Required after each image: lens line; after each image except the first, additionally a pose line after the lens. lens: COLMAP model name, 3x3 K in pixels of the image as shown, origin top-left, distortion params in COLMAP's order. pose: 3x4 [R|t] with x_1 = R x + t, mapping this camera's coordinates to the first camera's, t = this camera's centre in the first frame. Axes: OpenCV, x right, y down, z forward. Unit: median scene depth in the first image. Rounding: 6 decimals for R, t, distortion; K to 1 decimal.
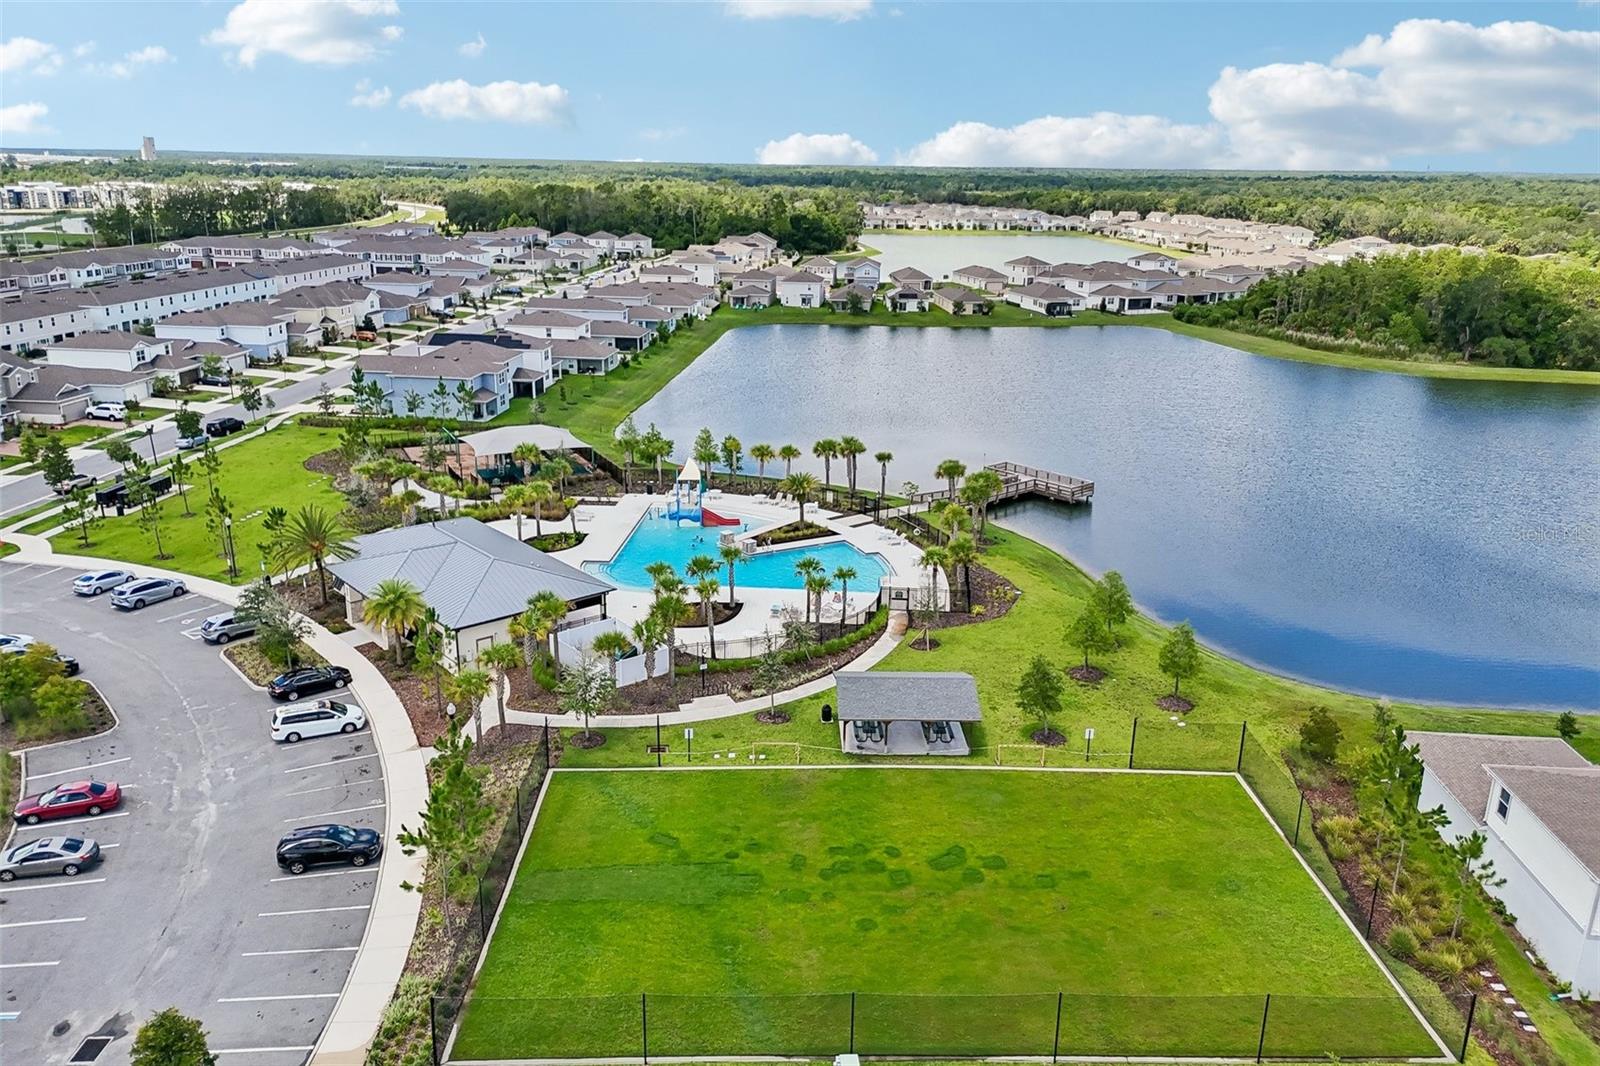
lens RADIAL K [[1174.2, 0, 800.0], [0, 1174.2, 533.0], [0, 0, 1]] dist [0.073463, -0.072950]
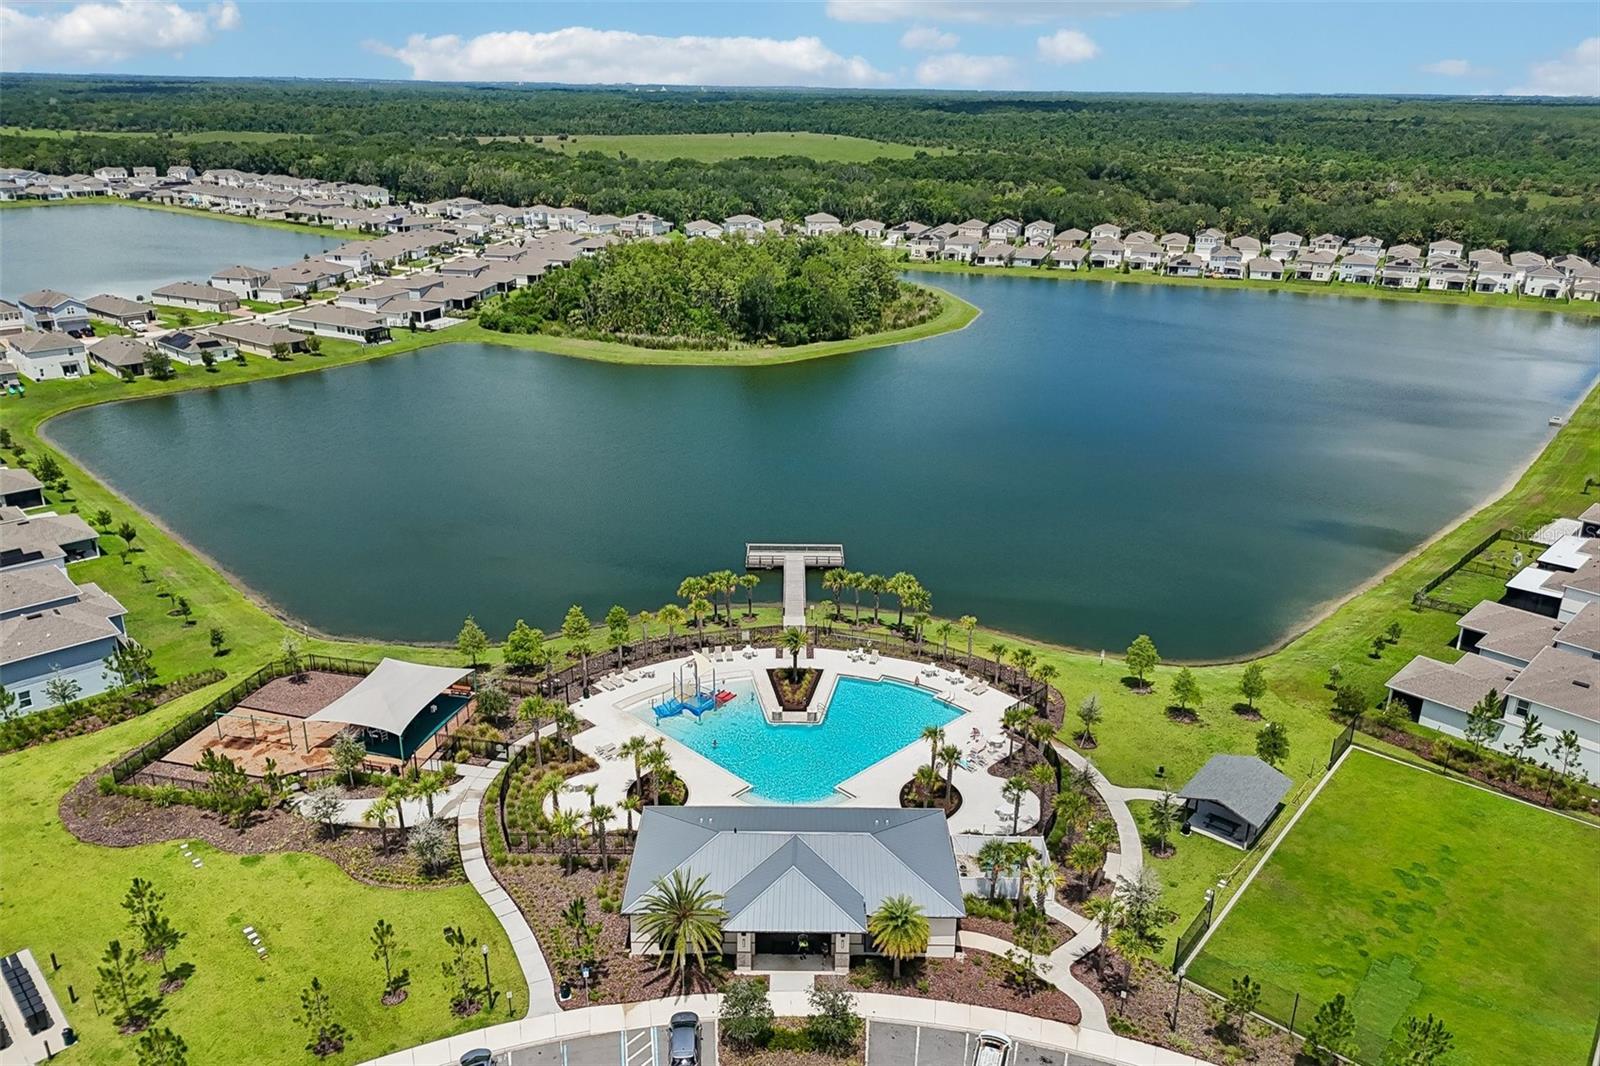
lens RADIAL K [[1174.2, 0, 800.0], [0, 1174.2, 533.0], [0, 0, 1]] dist [0.073463, -0.072950]
pose [[0.647428, -0.274093, 0.711133, -0.314026], [0.222129, 0.960443, 0.167954, -0.134760], [-0.729038, 0.049225, 0.682701, 0.120973]]
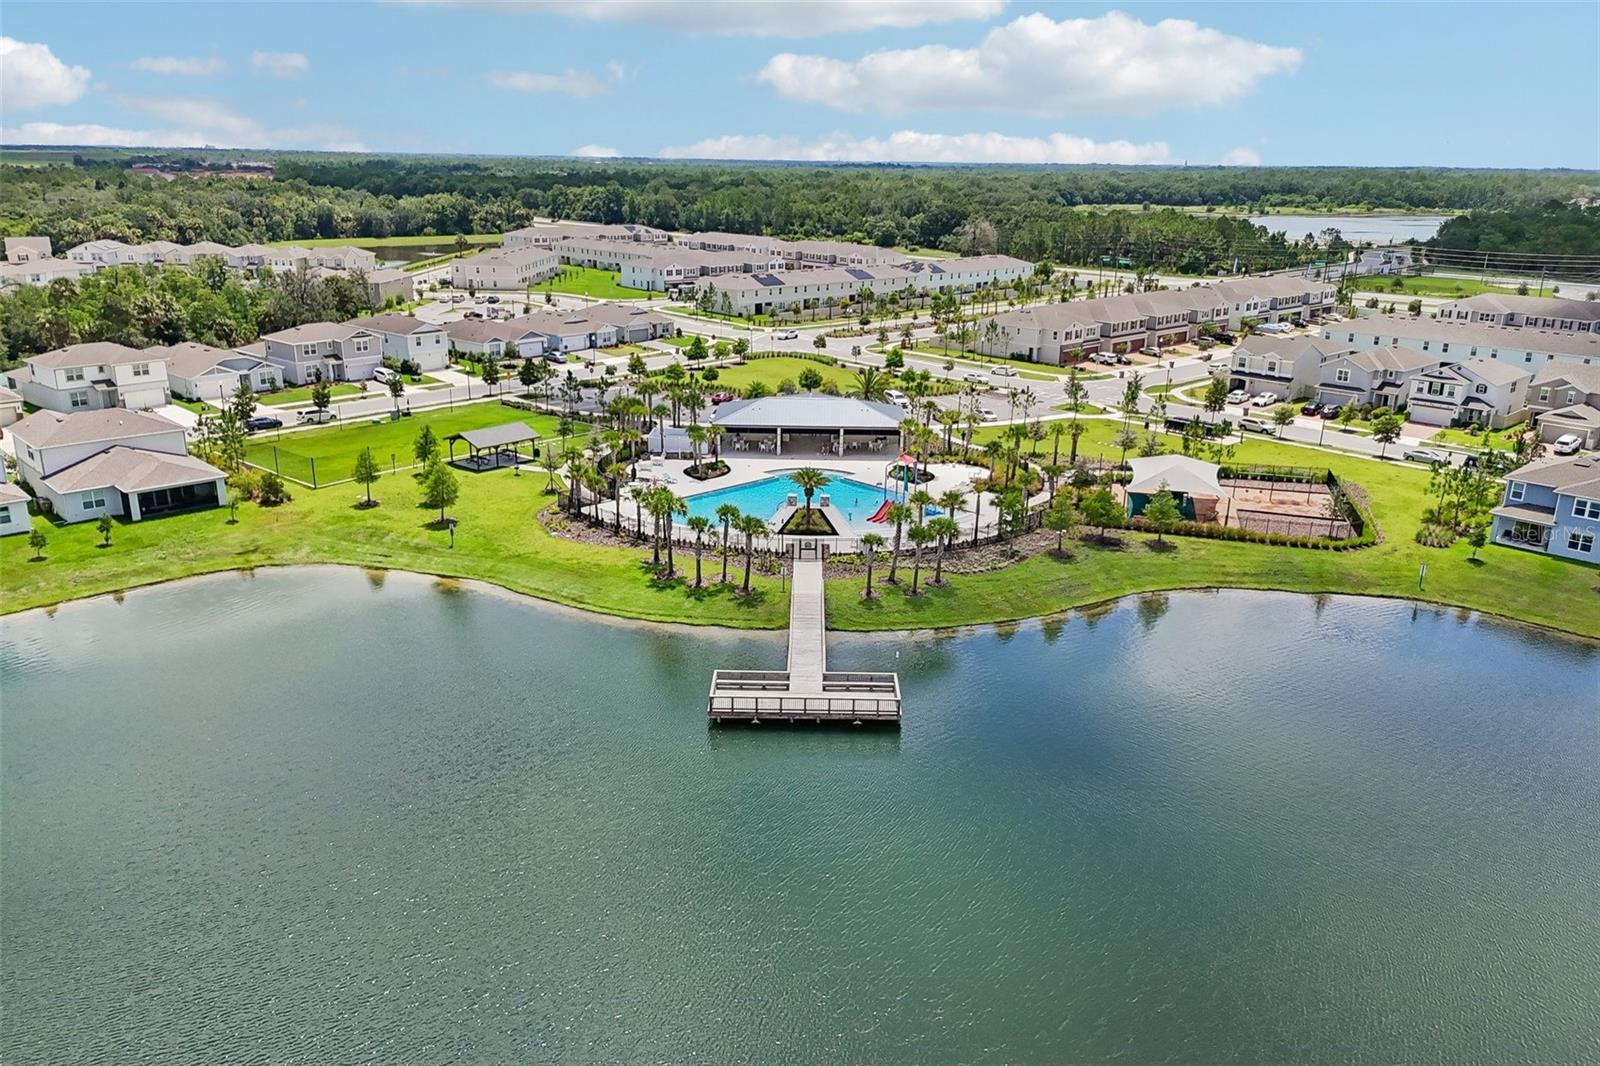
lens RADIAL K [[1166.2, 0, 800.0], [0, 1166.2, 533.0], [0, 0, 1]] dist [0.102800, -0.127894]
pose [[-0.657587, 0.200394, -0.726238, 0.322747], [-0.246659, 0.853578, 0.458873, -0.199136], [0.711856, 0.480882, -0.511873, 0.668608]]
